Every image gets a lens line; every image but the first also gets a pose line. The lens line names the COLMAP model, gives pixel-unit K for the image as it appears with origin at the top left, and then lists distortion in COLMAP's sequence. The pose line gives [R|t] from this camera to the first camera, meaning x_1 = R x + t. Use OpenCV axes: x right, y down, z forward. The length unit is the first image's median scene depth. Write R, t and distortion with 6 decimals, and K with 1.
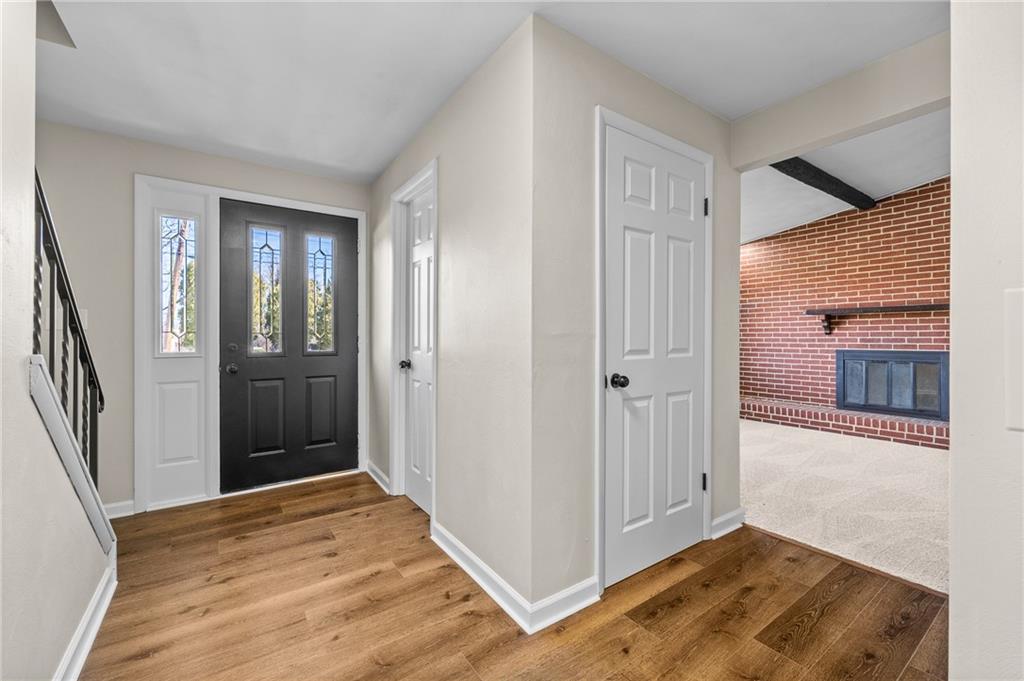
lens RADIAL K [[418.1, 0, 514.0], [0, 418.1, 336.6], [0, 0, 1]] dist [0.001764, -0.001791]
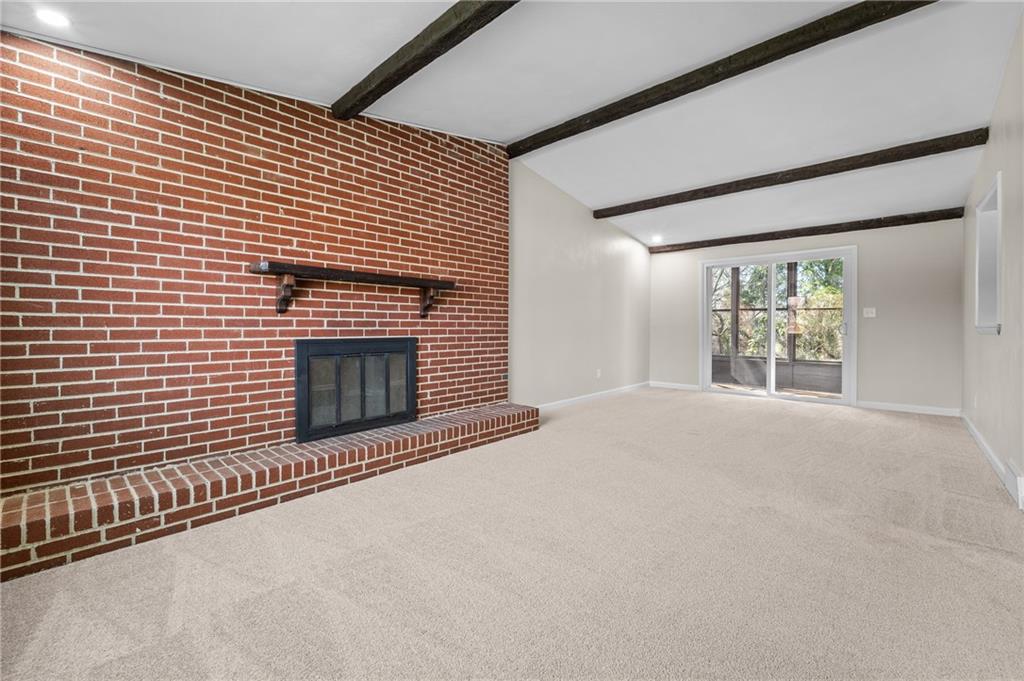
lens RADIAL K [[418.1, 0, 515.9], [0, 418.1, 331.1], [0, 0, 1]] dist [0.001764, -0.001791]
pose [[-0.207797, -0.005498, 0.978156, 0.151864], [-0.002742, 0.999984, 0.005038, 0.015613], [-0.978168, -0.001635, -0.207809, 0.817542]]
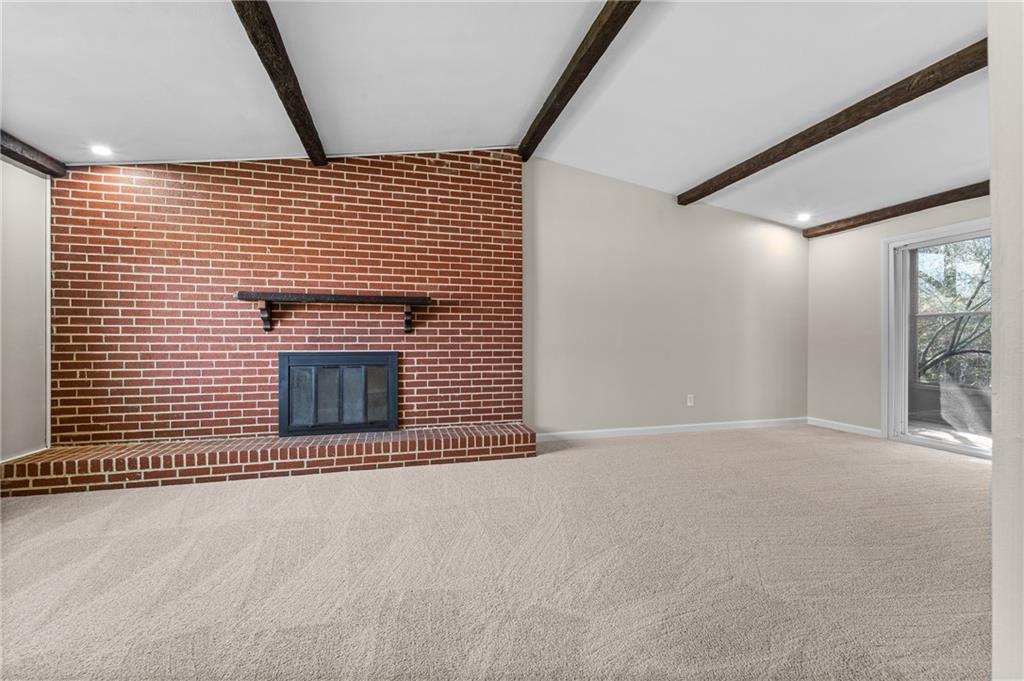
lens RADIAL K [[418.1, 0, 507.7], [0, 418.1, 340.6], [0, 0, 1]] dist [0.001764, -0.001791]
pose [[0.347796, 0.005417, 0.937555, 0.243525], [-0.002471, 0.999985, -0.004861, 0.013680], [-0.937567, -0.000626, 0.347804, 0.392631]]
